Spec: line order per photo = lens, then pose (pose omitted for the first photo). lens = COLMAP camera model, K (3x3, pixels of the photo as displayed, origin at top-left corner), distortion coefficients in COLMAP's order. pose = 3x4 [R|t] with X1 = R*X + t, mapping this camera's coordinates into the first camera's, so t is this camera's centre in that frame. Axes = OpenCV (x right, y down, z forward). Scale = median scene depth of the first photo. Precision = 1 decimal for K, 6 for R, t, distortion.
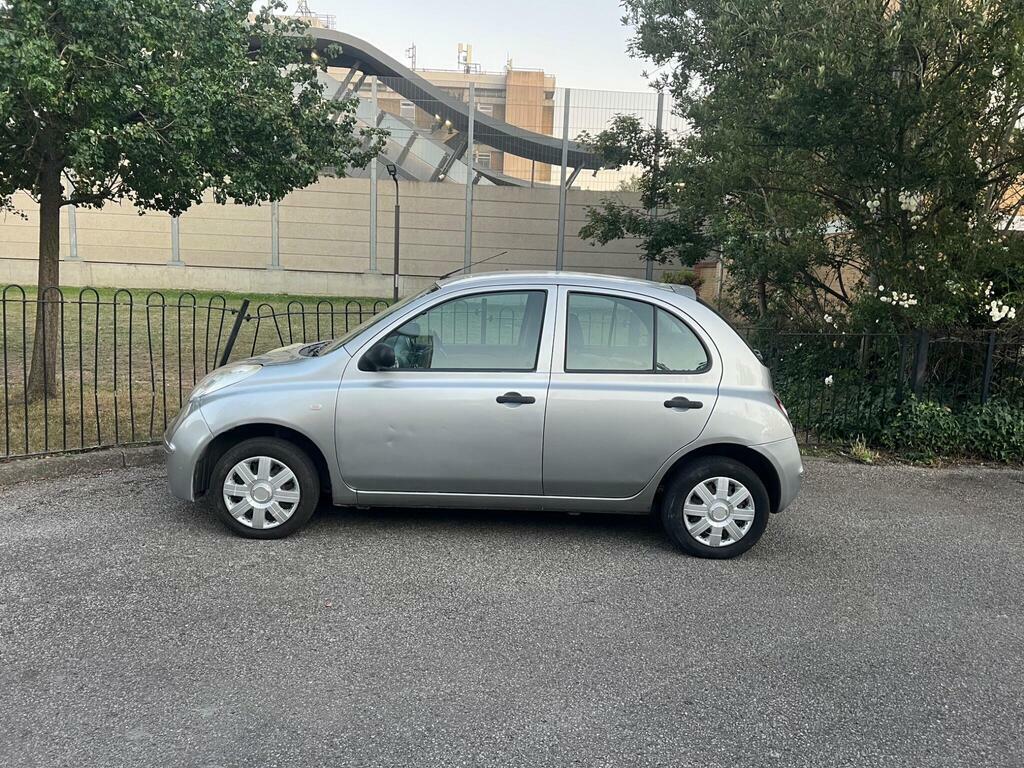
lens RADIAL K [[800.8, 0, 505.8], [0, 800.8, 386.0], [0, 0, 1]] dist [0.043645, -0.047787]
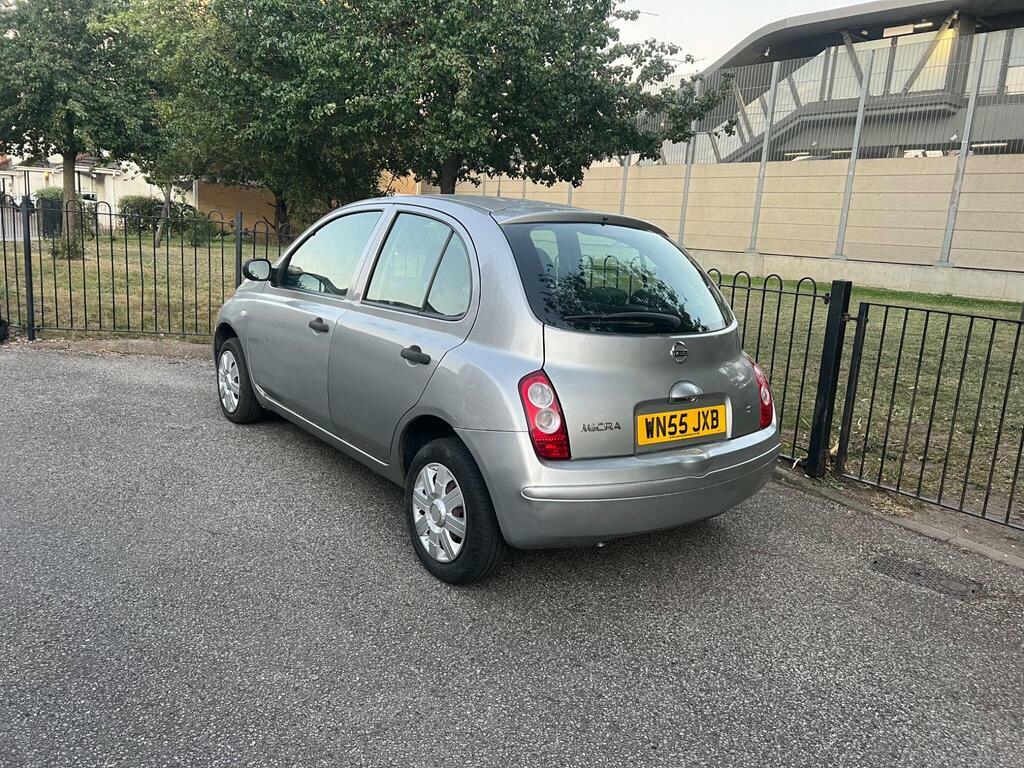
lens RADIAL K [[789.9, 0, 507.5], [0, 789.9, 386.8], [0, 0, 1]] dist [0.032590, 0.001859]
pose [[0.555872, 0.158401, -0.816037, 0.200957], [-0.166940, 0.982949, 0.077083, -0.004803], [0.814333, 0.093380, 0.572837, 0.146637]]
